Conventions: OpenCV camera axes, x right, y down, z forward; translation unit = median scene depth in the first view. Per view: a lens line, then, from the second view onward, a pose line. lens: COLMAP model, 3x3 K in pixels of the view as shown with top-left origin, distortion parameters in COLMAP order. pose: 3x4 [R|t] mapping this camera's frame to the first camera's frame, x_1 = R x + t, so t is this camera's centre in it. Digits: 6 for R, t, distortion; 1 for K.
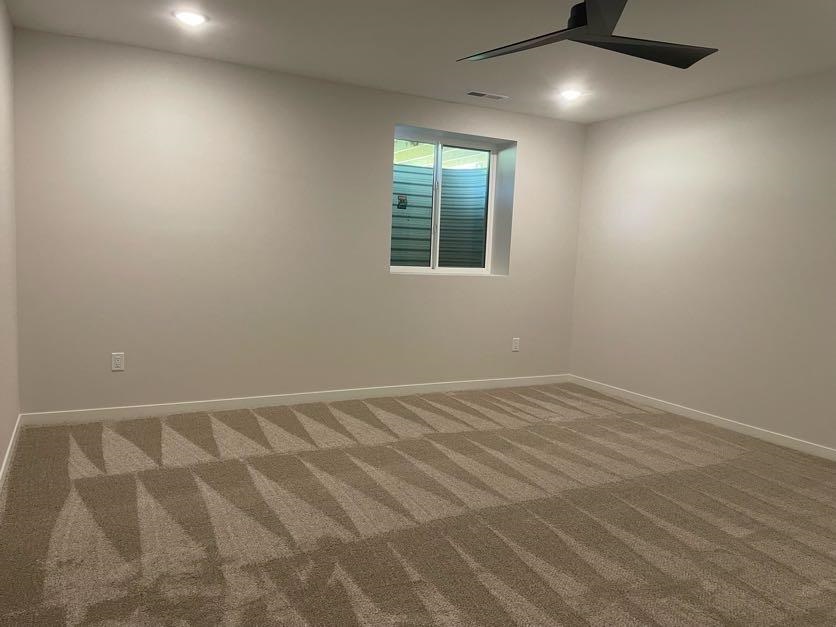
lens RADIAL K [[630.6, 0, 417.8], [0, 630.6, 316.7], [0, 0, 1]] dist [0.064307, -0.080215]
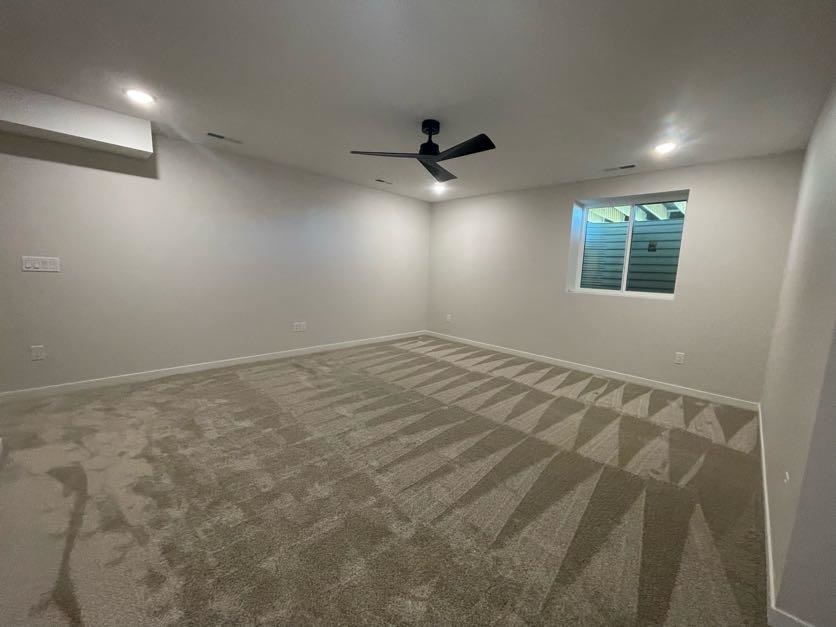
lens RADIAL K [[337.5, 0, 417.6], [0, 337.5, 311.8], [0, 0, 1]] dist [-0.003078, -0.000453]
pose [[0.270969, 0.084827, -0.958843, 0.636494], [-0.131913, 0.989984, 0.050303, -0.009194], [0.953506, 0.112854, 0.279445, 0.358023]]
